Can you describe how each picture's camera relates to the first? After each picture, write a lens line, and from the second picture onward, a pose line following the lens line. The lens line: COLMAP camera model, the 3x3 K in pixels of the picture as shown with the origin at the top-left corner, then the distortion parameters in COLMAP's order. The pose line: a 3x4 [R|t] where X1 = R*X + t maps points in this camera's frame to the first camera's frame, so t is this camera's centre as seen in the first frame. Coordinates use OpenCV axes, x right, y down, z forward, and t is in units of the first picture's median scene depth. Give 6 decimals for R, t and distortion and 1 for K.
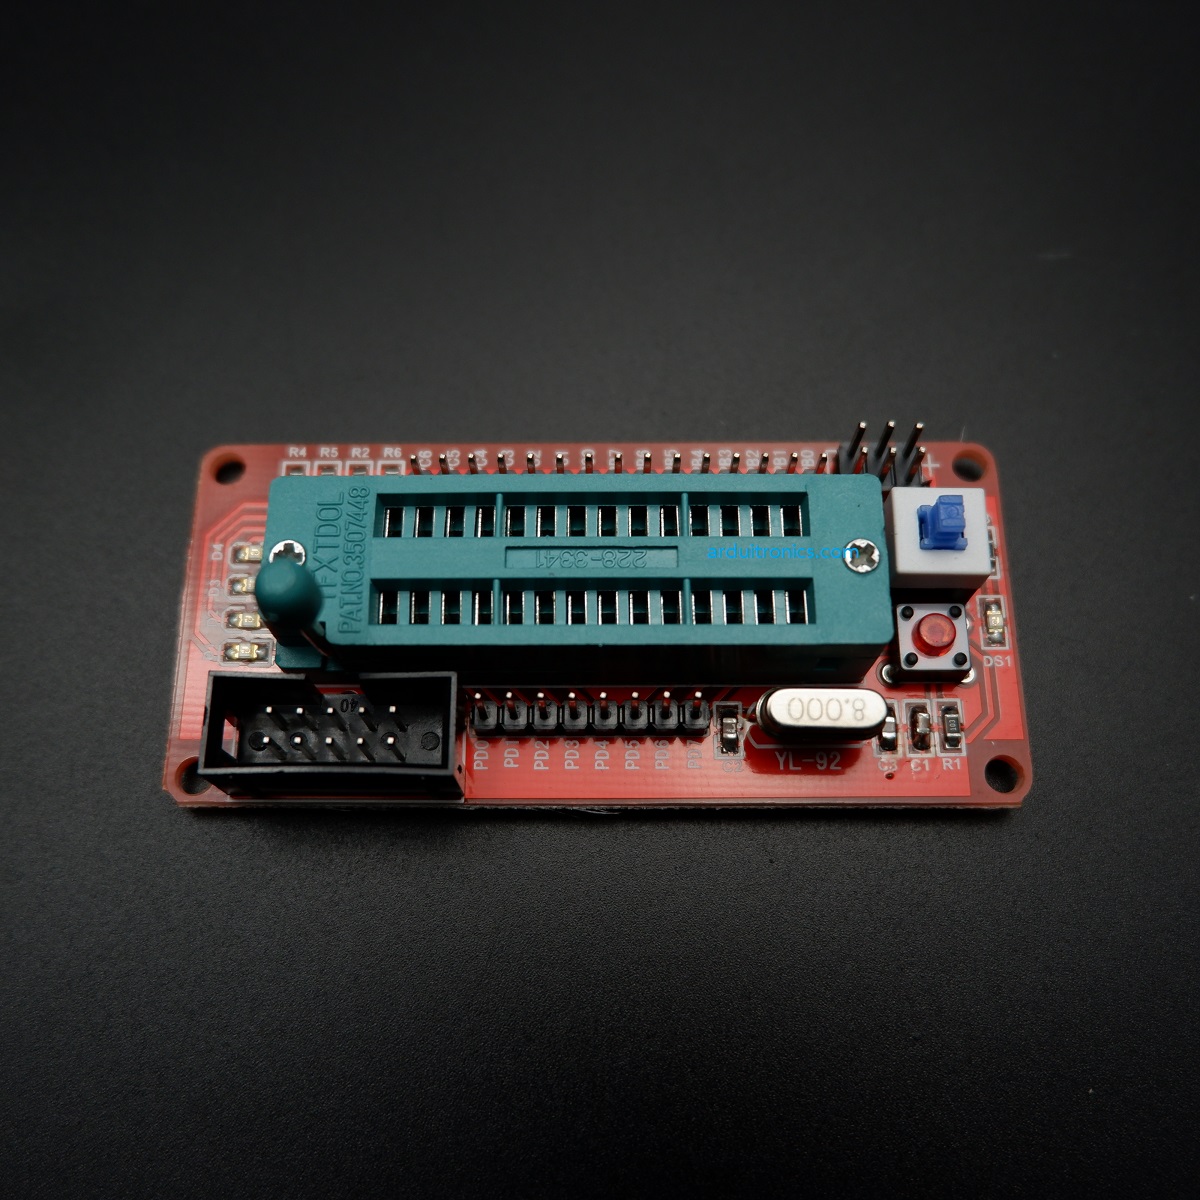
lens RADIAL K [[1286.0, 0, 600.0], [0, 1286.0, 600.0], [0, 0, 1]] dist [-0.017559, -0.022313]
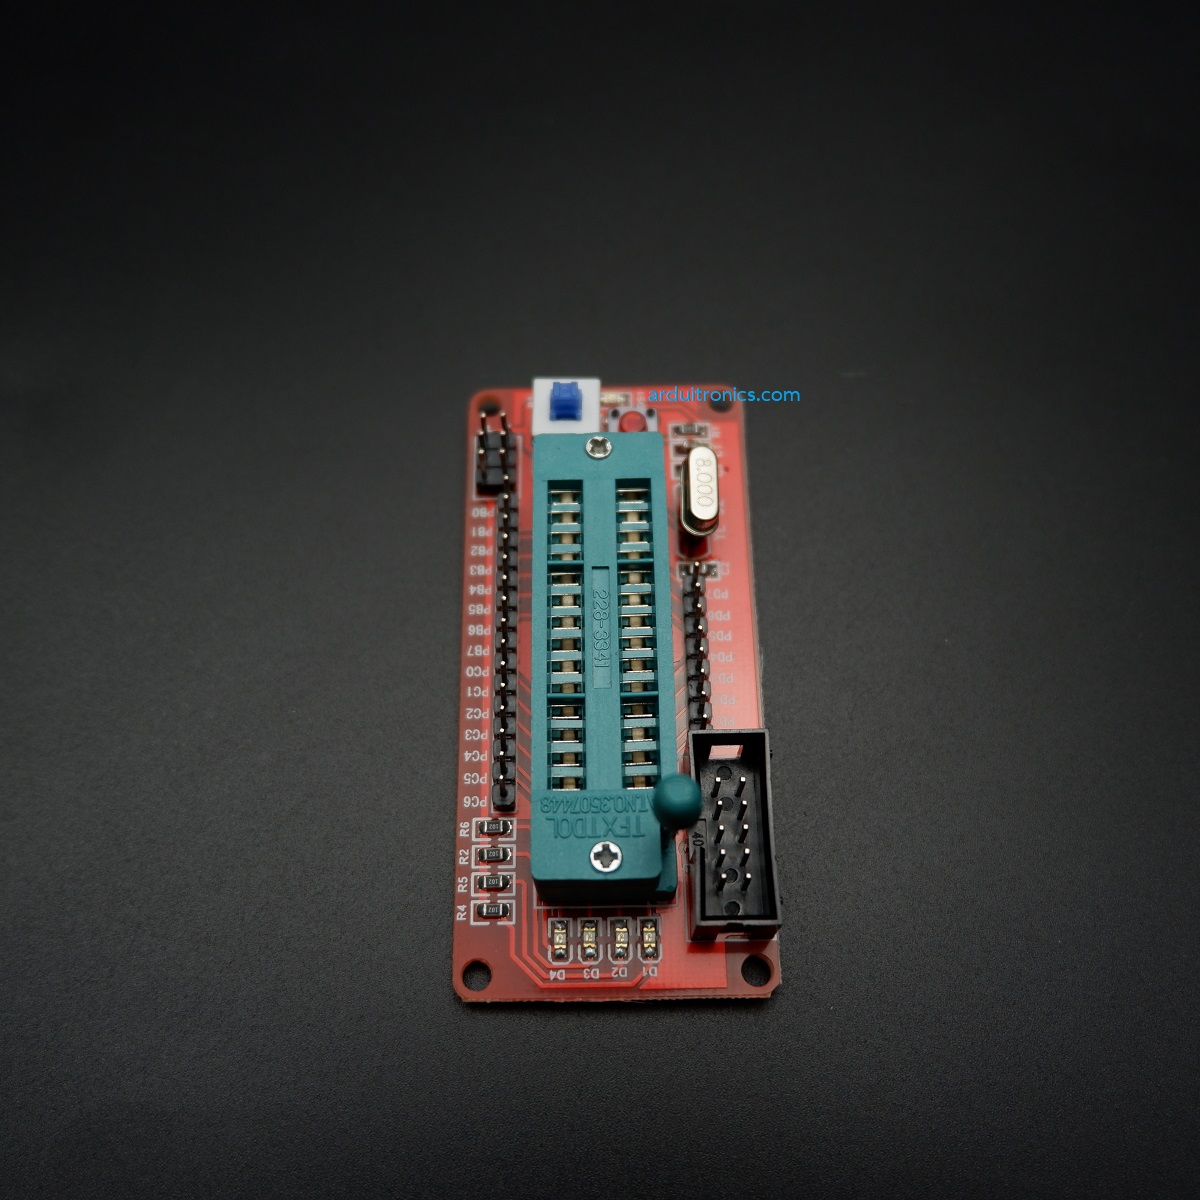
lens RADIAL K [[1286.0, 0, 600.0], [0, 1286.0, 600.0], [0, 0, 1]] dist [-0.017559, -0.022313]
pose [[-0.015144, -0.908468, 0.417681, -0.500812], [0.942125, 0.126957, 0.310294, -0.420368], [-0.334919, 0.398207, 0.853967, -0.119837]]
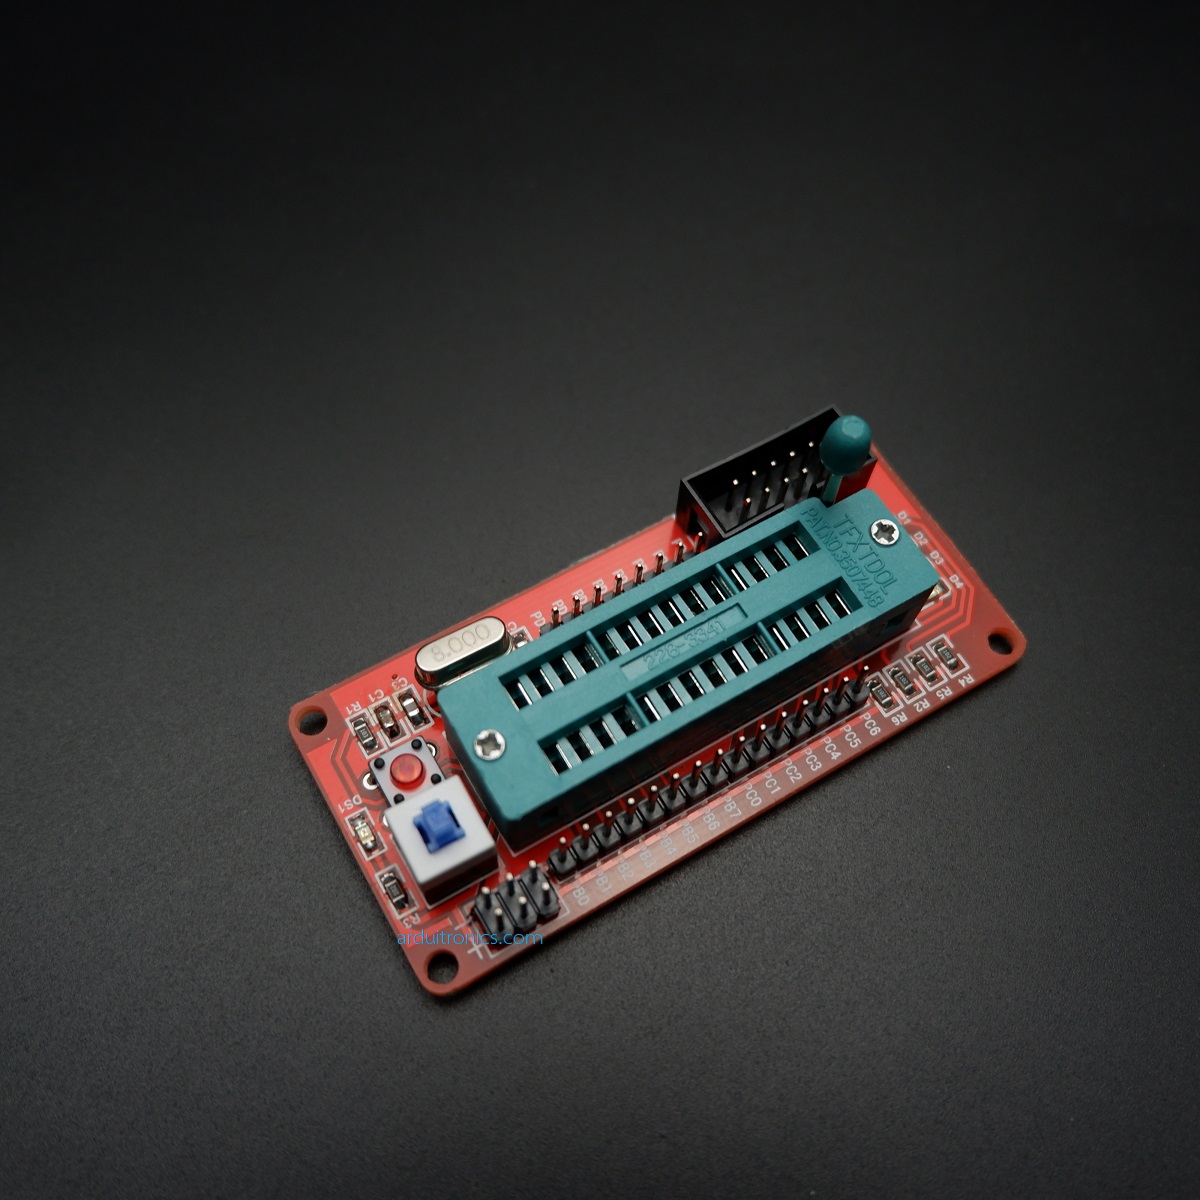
lens RADIAL K [[1286.0, 0, 600.0], [0, 1286.0, 600.0], [0, 0, 1]] dist [-0.017559, -0.022313]
pose [[-0.859307, 0.446498, -0.249463, 0.330447], [-0.490375, -0.580631, 0.649923, -0.722981], [0.145343, 0.680814, 0.717891, 0.082487]]
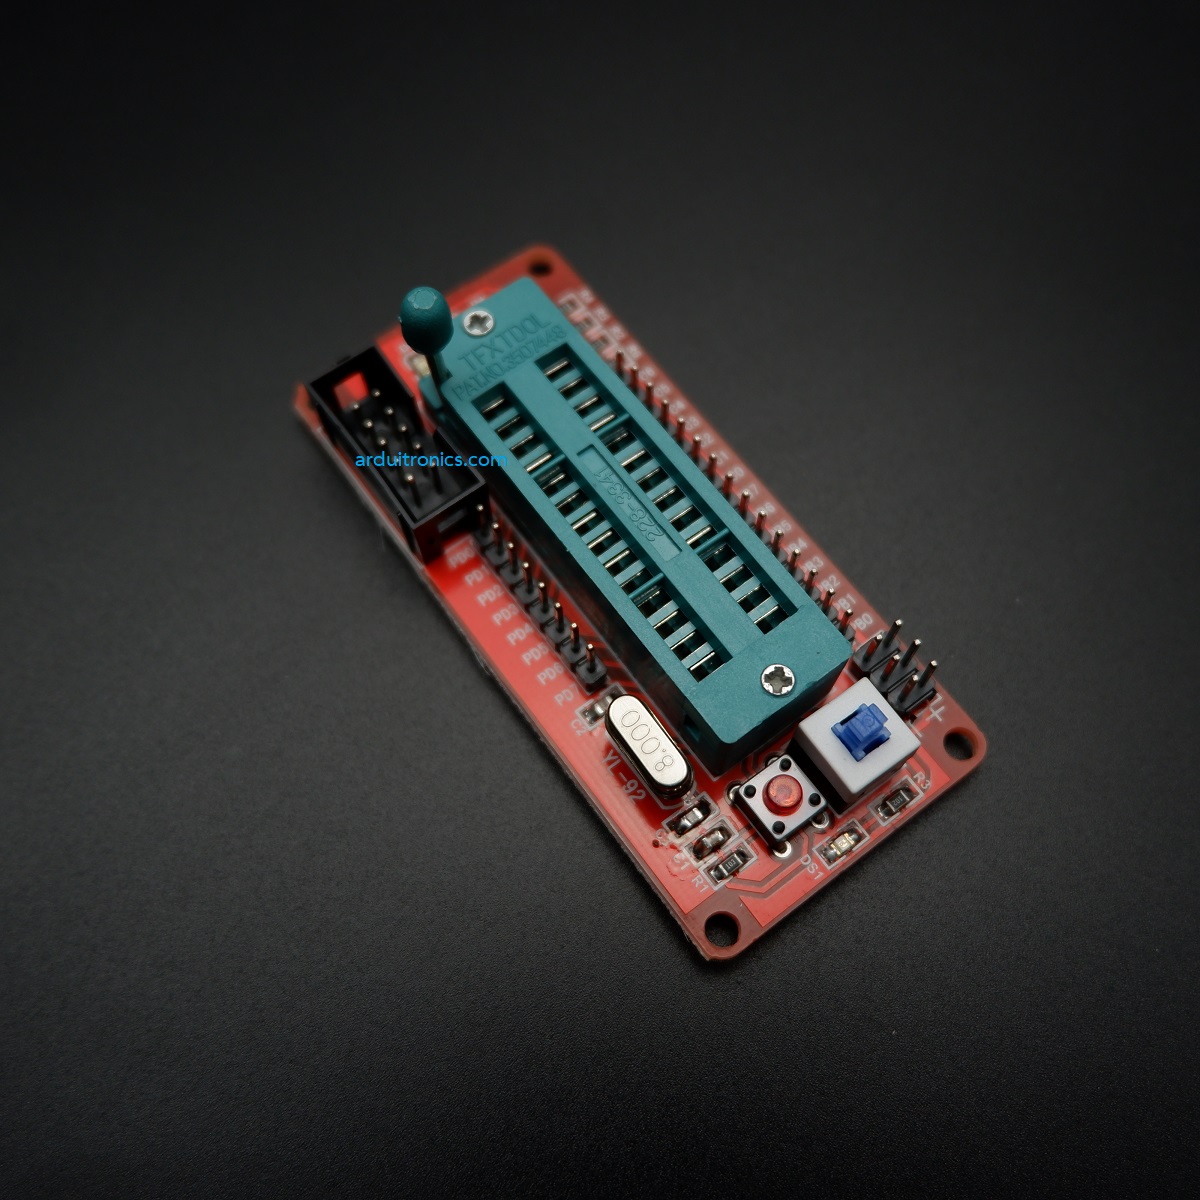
lens RADIAL K [[1286.0, 0, 600.0], [0, 1286.0, 600.0], [0, 0, 1]] dist [-0.017559, -0.022313]
pose [[0.594137, 0.743638, -0.306600, 0.375018], [-0.756701, 0.645995, 0.100466, -0.069046], [0.272773, 0.172315, 0.946521, -0.075200]]
